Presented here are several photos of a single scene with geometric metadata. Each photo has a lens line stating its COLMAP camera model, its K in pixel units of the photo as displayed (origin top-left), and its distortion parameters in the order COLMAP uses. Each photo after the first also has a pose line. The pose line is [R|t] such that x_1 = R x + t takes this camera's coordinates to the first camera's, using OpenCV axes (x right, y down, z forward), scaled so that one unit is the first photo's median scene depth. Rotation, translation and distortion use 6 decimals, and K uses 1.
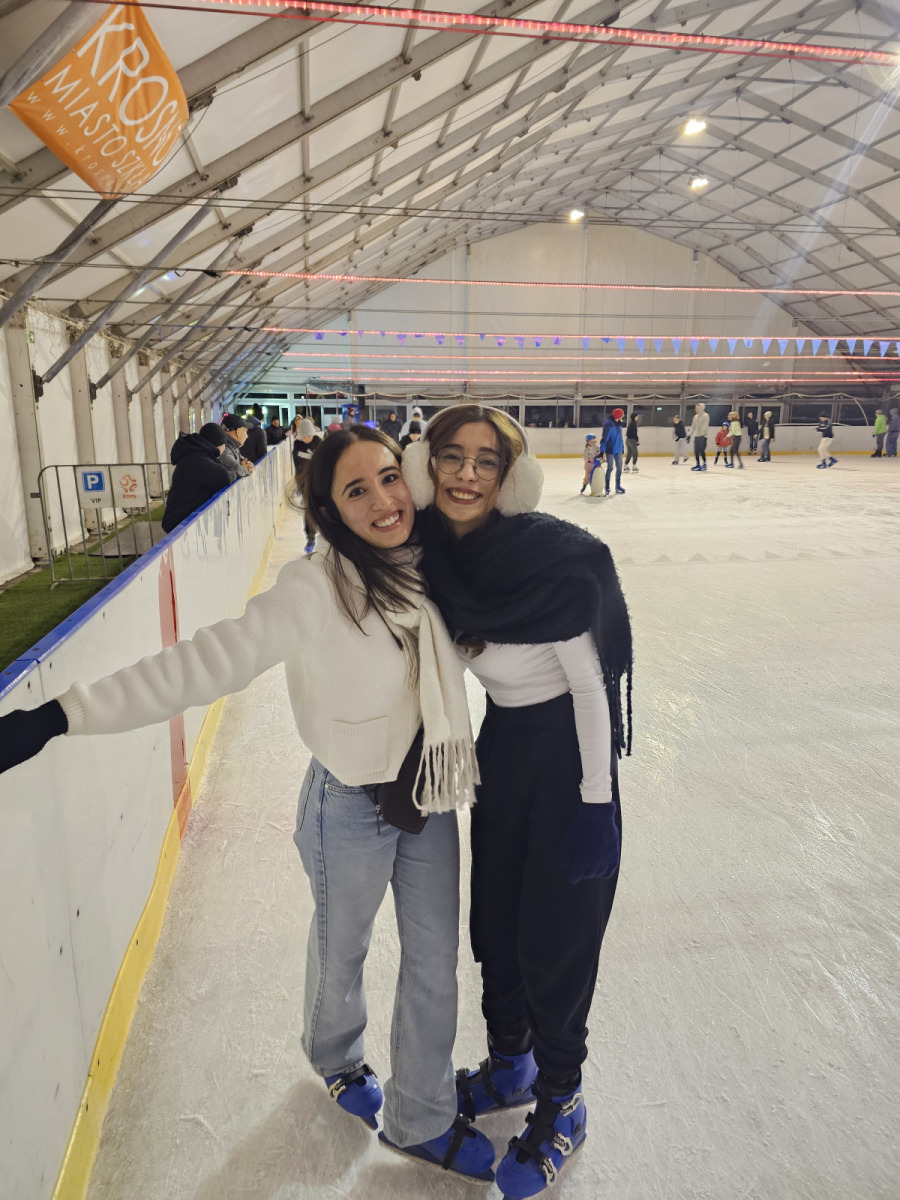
lens RADIAL K [[815.6, 0, 450.0], [0, 815.6, 600.0], [0, 0, 1]] dist [0.068142, -0.068885]
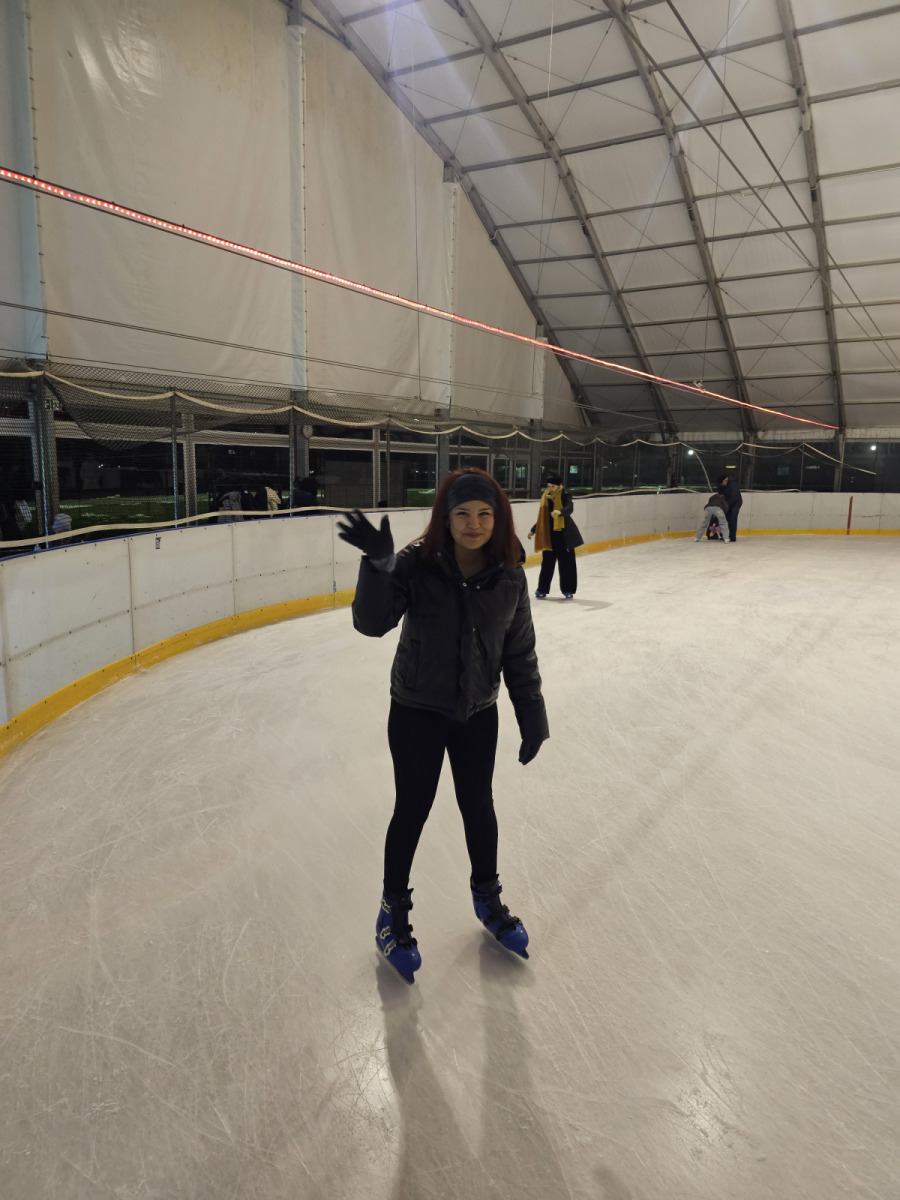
lens RADIAL K [[815.6, 0, 450.0], [0, 815.6, 600.0], [0, 0, 1]] dist [0.068142, -0.068885]
pose [[0.632222, -0.119868, 0.765459, -0.219607], [0.166480, 0.985900, 0.016887, -0.264275], [-0.756690, 0.116757, 0.643264, 1.147151]]
